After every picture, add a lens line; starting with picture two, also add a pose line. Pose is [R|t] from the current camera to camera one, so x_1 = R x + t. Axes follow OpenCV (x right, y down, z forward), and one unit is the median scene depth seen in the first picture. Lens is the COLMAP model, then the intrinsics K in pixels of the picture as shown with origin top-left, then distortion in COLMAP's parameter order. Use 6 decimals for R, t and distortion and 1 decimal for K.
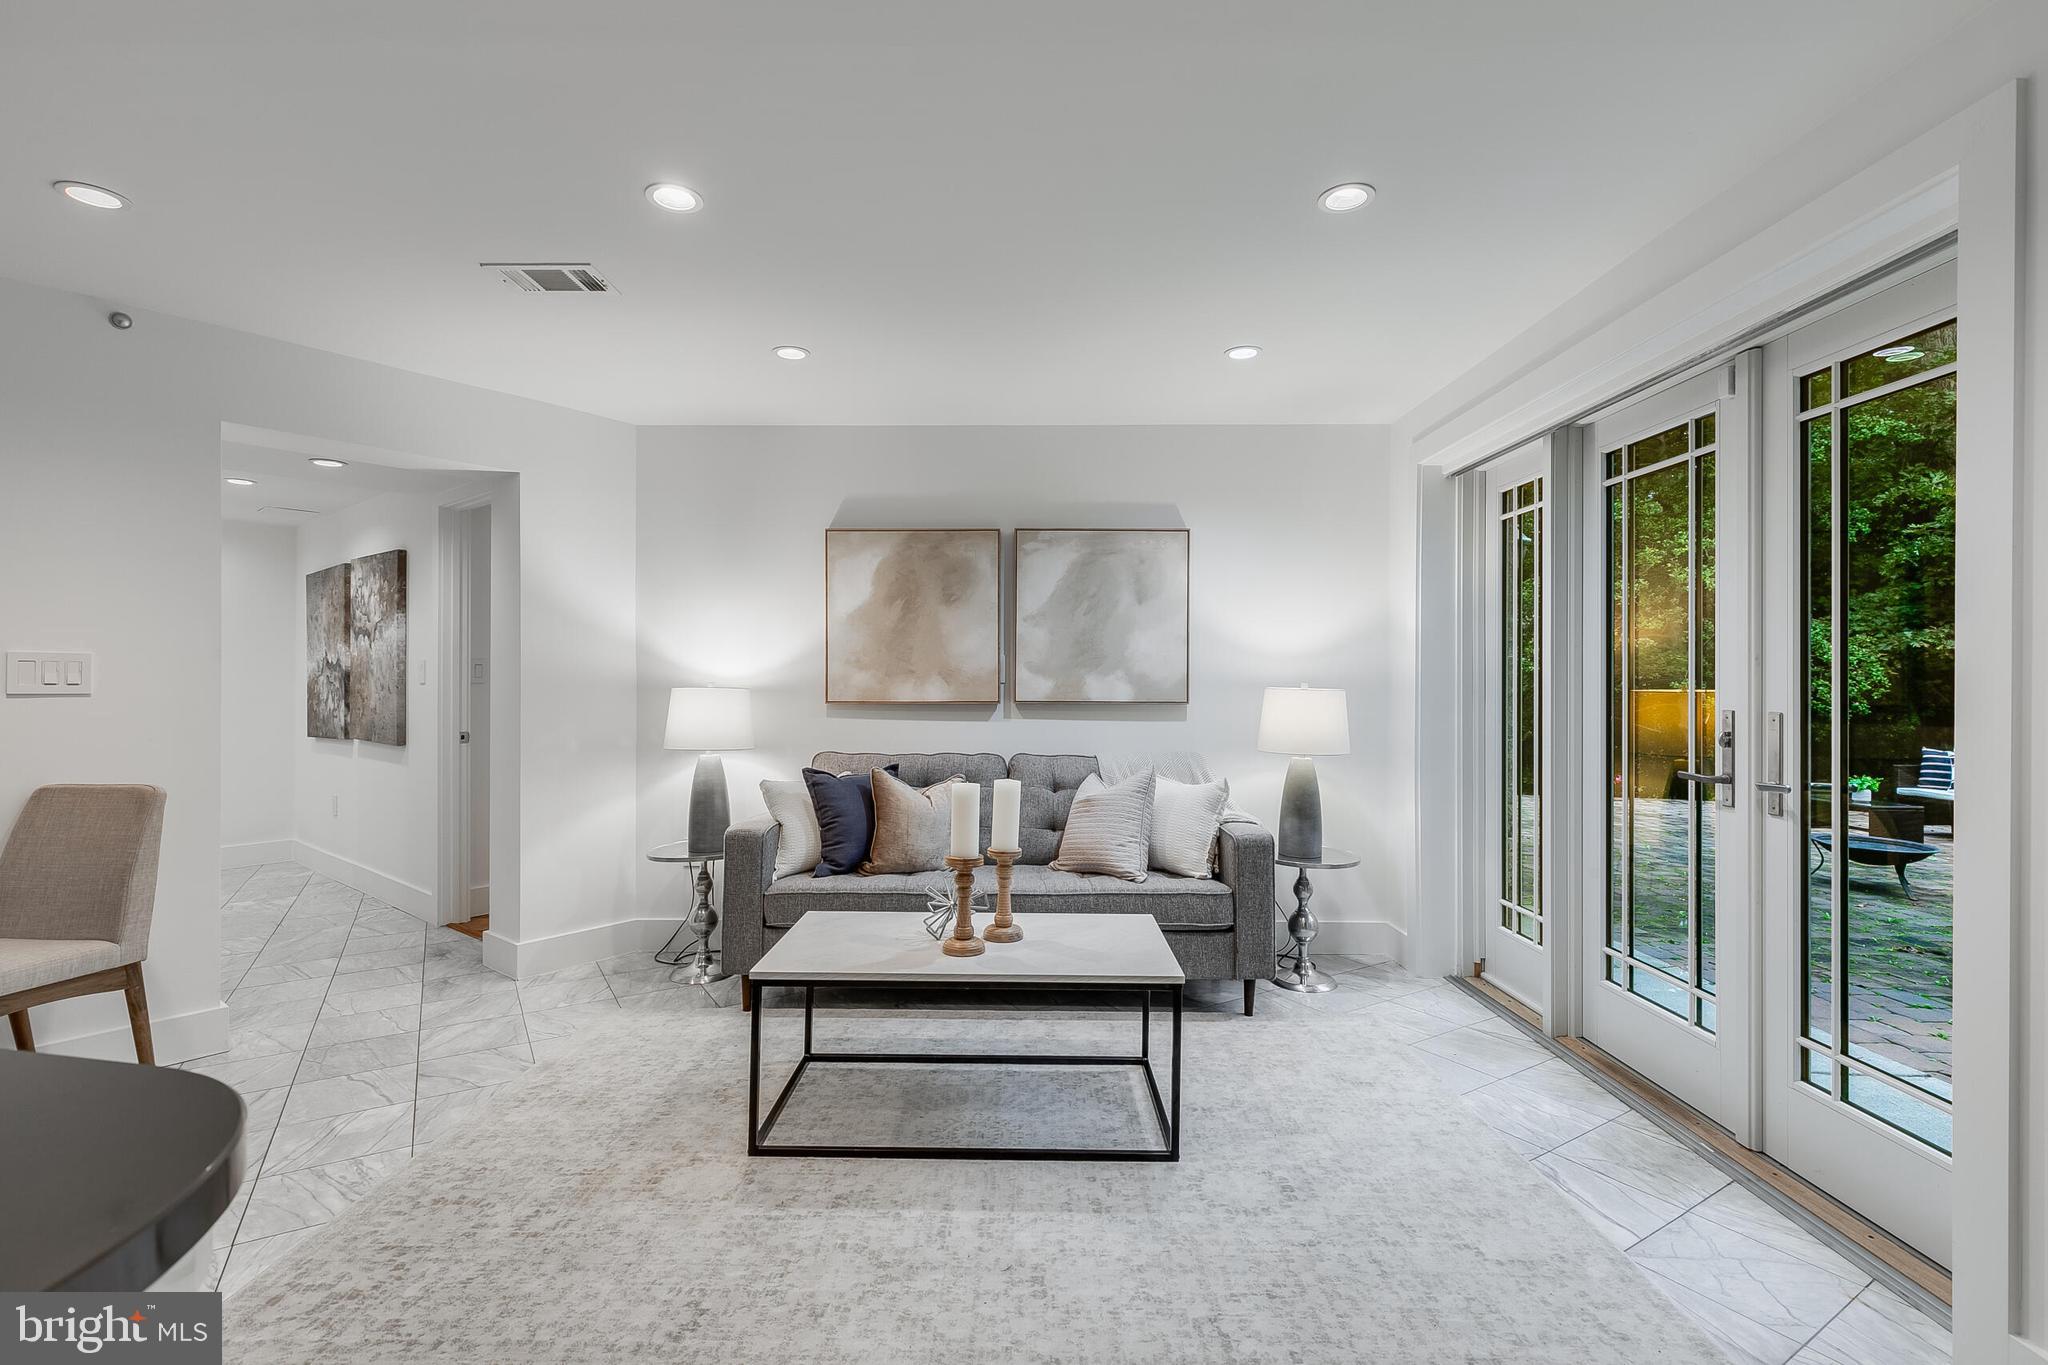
lens RADIAL K [[942.0, 0, 1028.1], [0, 942.0, 673.8], [0, 0, 1]] dist [0.011609, -0.001942]
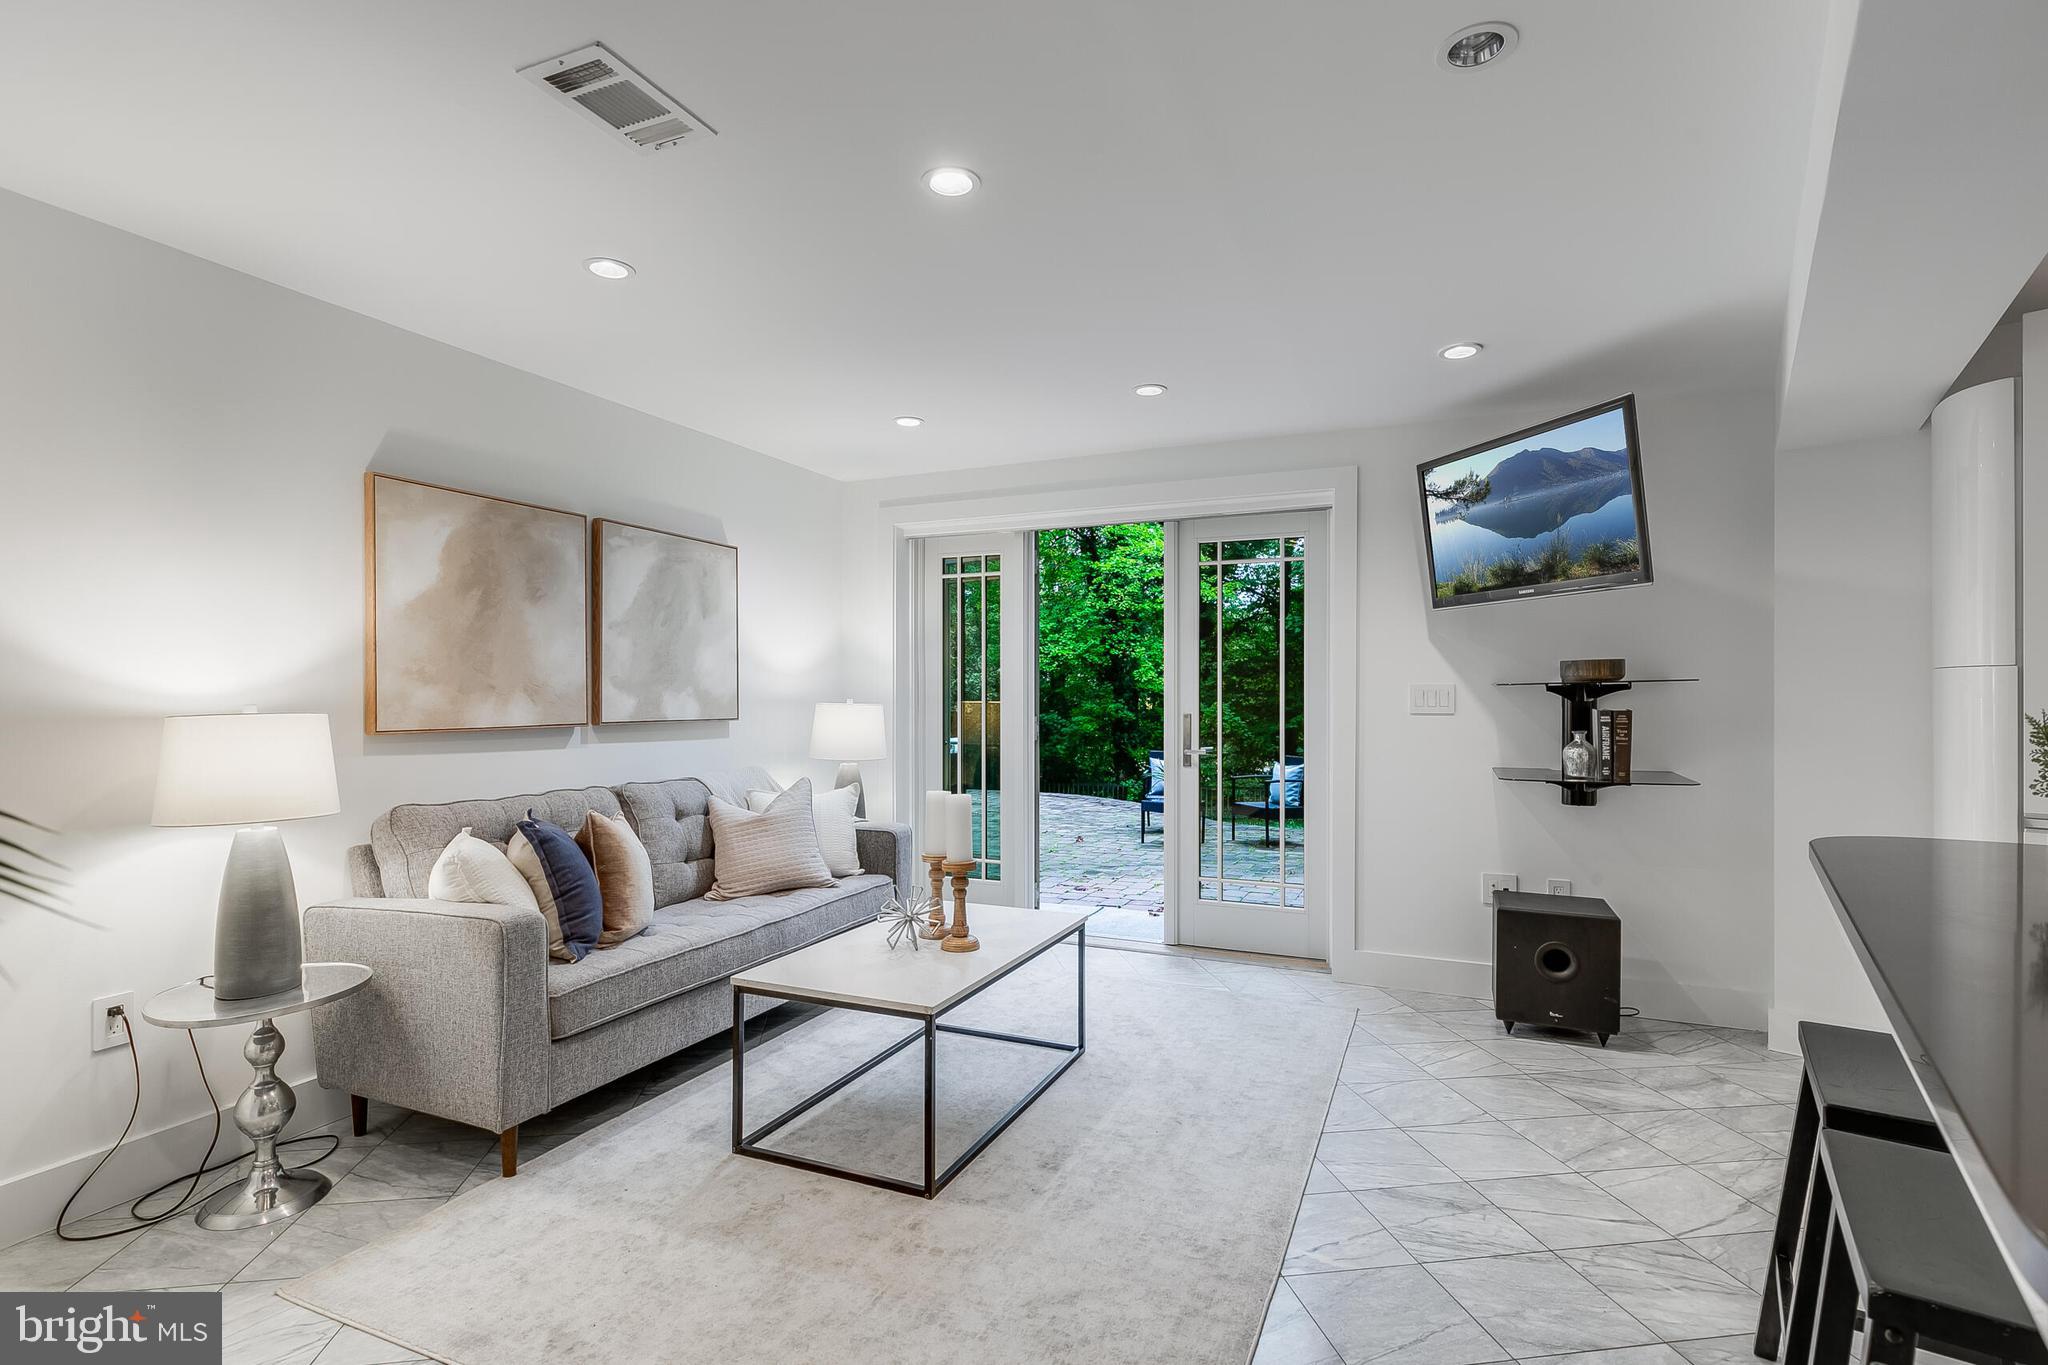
lens RADIAL K [[942.0, 0, 1065.1], [0, 942.0, 699.6], [0, 0, 1]] dist [0.011609, -0.001942]
pose [[0.391146, -0.007431, 0.920299, -0.634627], [-0.003974, 0.999944, 0.009763, -0.001741], [-0.920320, -0.007476, 0.391095, 0.288790]]
